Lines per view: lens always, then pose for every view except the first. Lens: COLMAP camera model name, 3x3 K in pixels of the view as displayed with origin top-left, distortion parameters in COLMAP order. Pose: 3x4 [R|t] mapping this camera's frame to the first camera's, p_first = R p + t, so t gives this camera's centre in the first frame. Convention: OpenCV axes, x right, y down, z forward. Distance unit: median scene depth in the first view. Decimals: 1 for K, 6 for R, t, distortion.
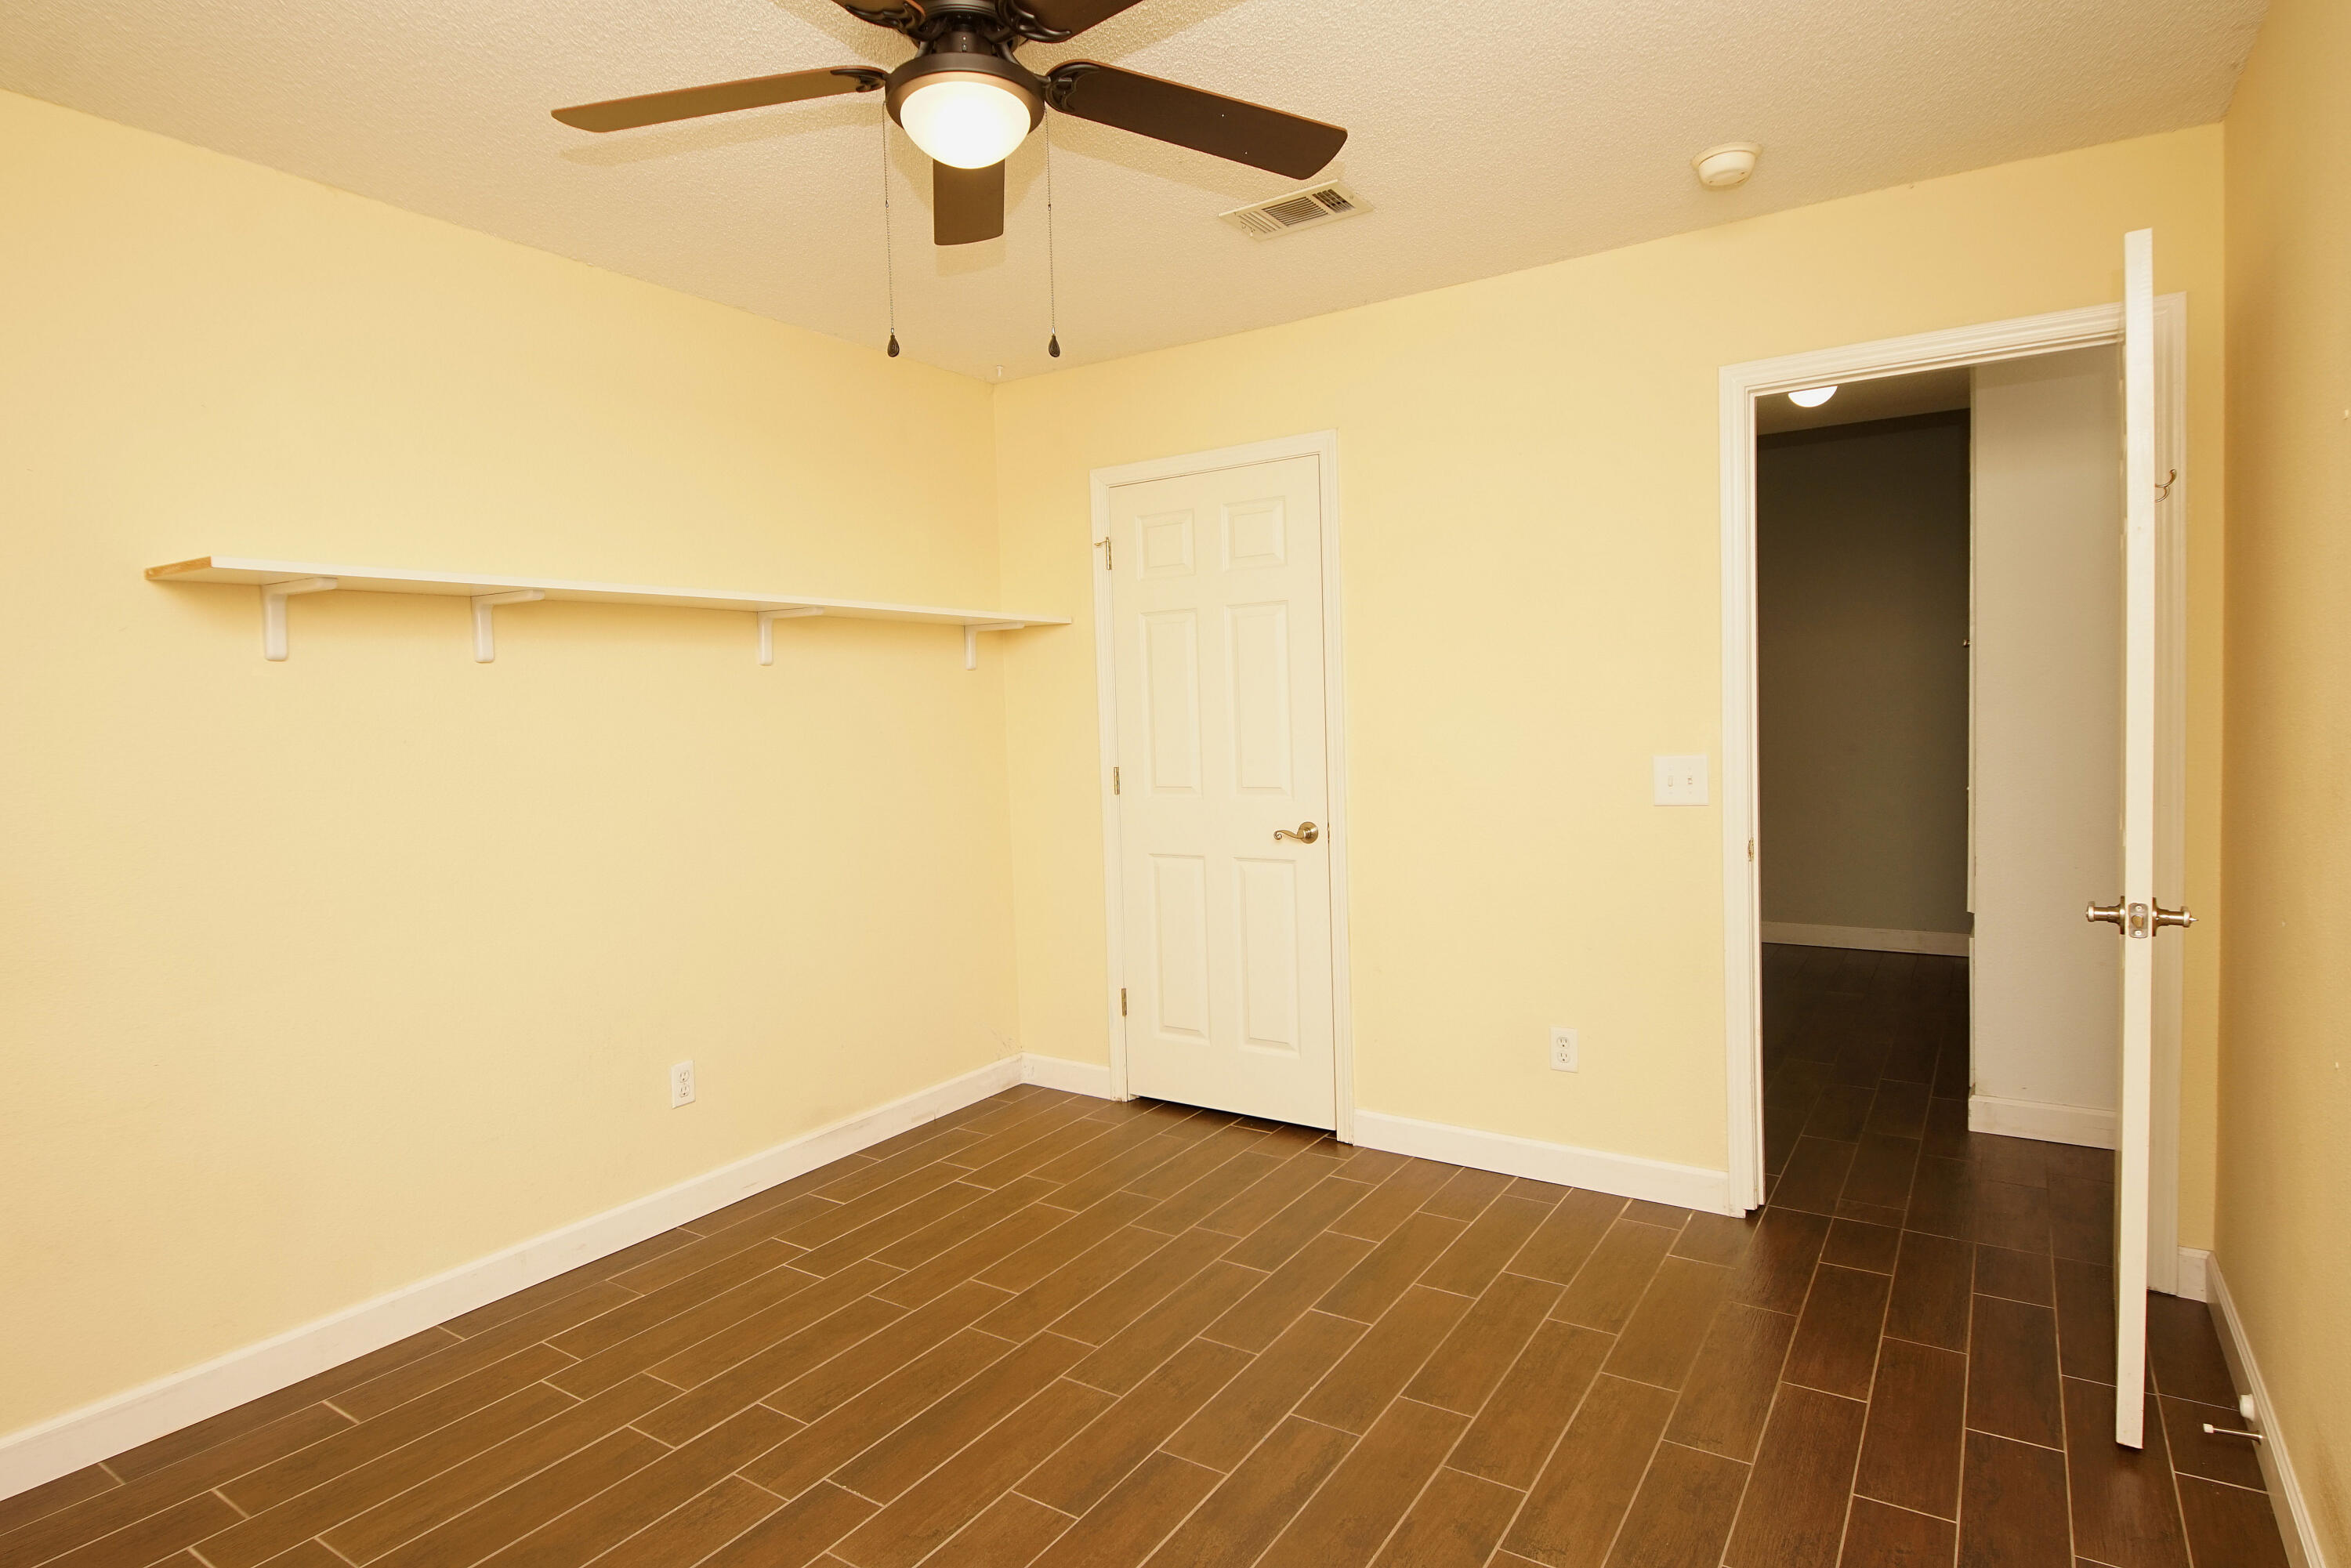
lens RADIAL K [[1258.6, 0, 1154.9], [0, 1258.6, 779.8], [0, 0, 1]] dist [0.023049, -0.024981]
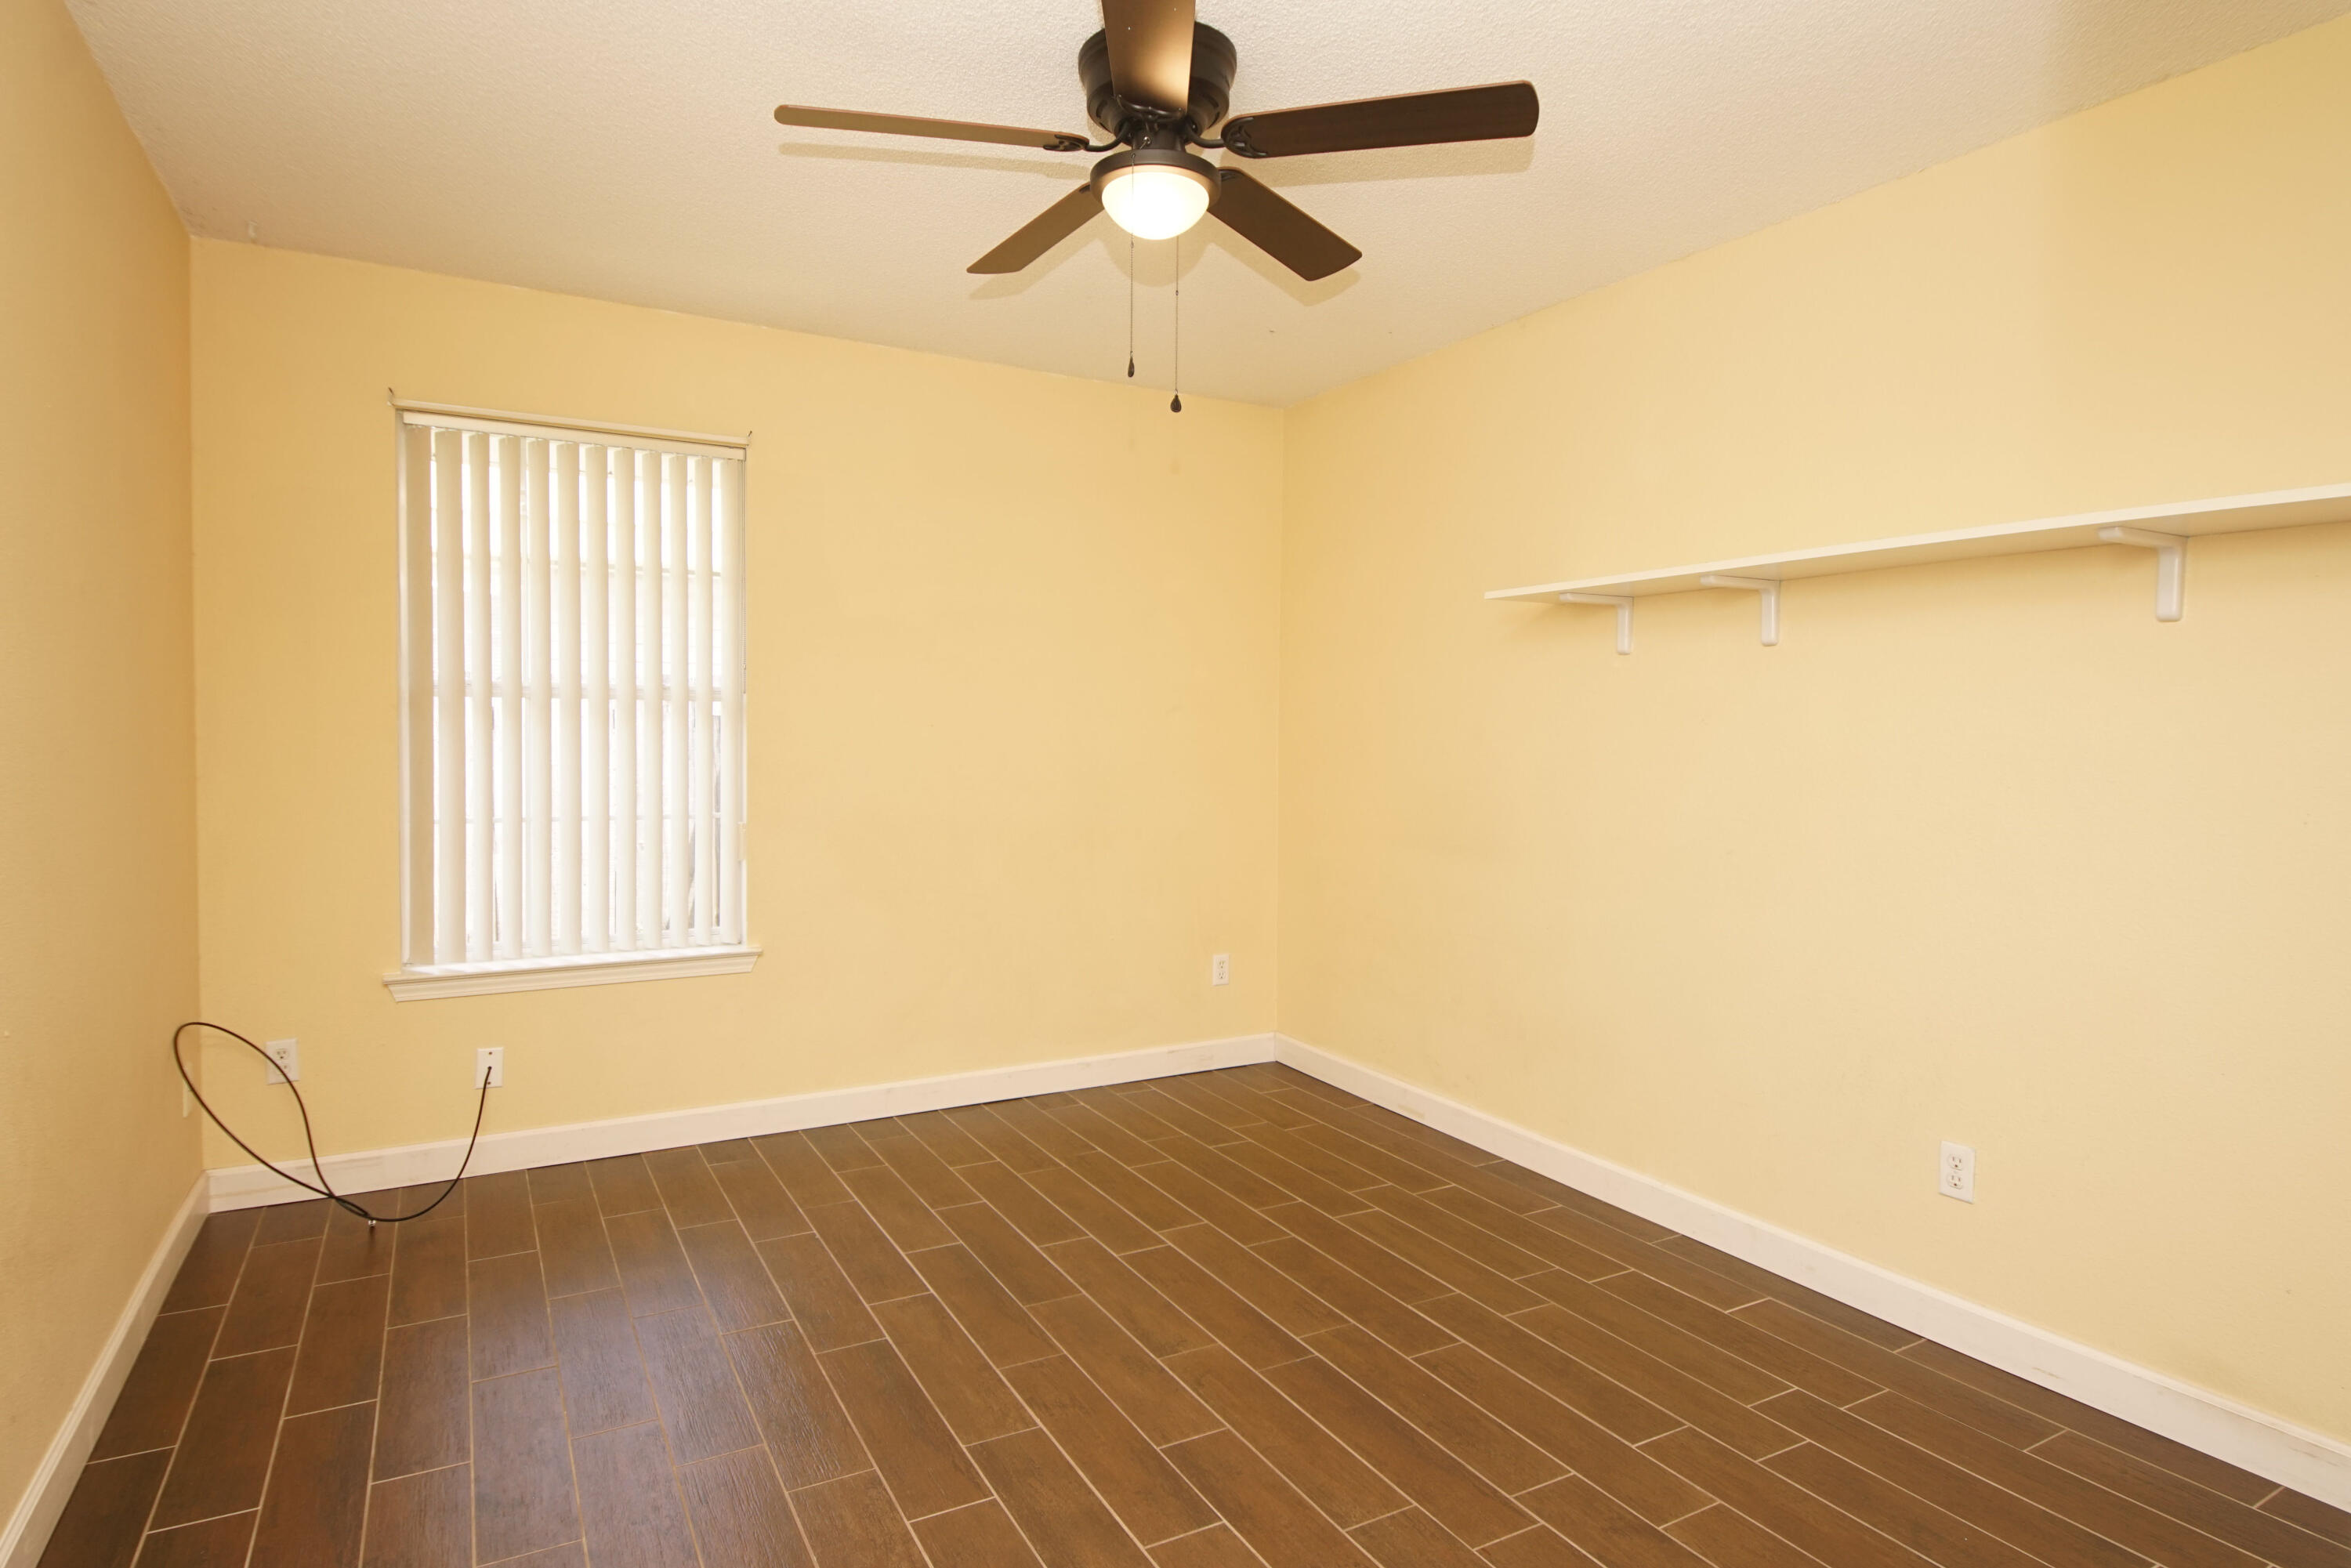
lens RADIAL K [[1258.6, 0, 1153.6], [0, 1258.6, 784.9], [0, 0, 1]] dist [0.023049, -0.024981]
pose [[-0.446478, 0.071757, -0.891913, 0.662976], [-0.054560, 0.992741, 0.107180, -0.068418], [0.893130, 0.096516, -0.439322, 1.095457]]
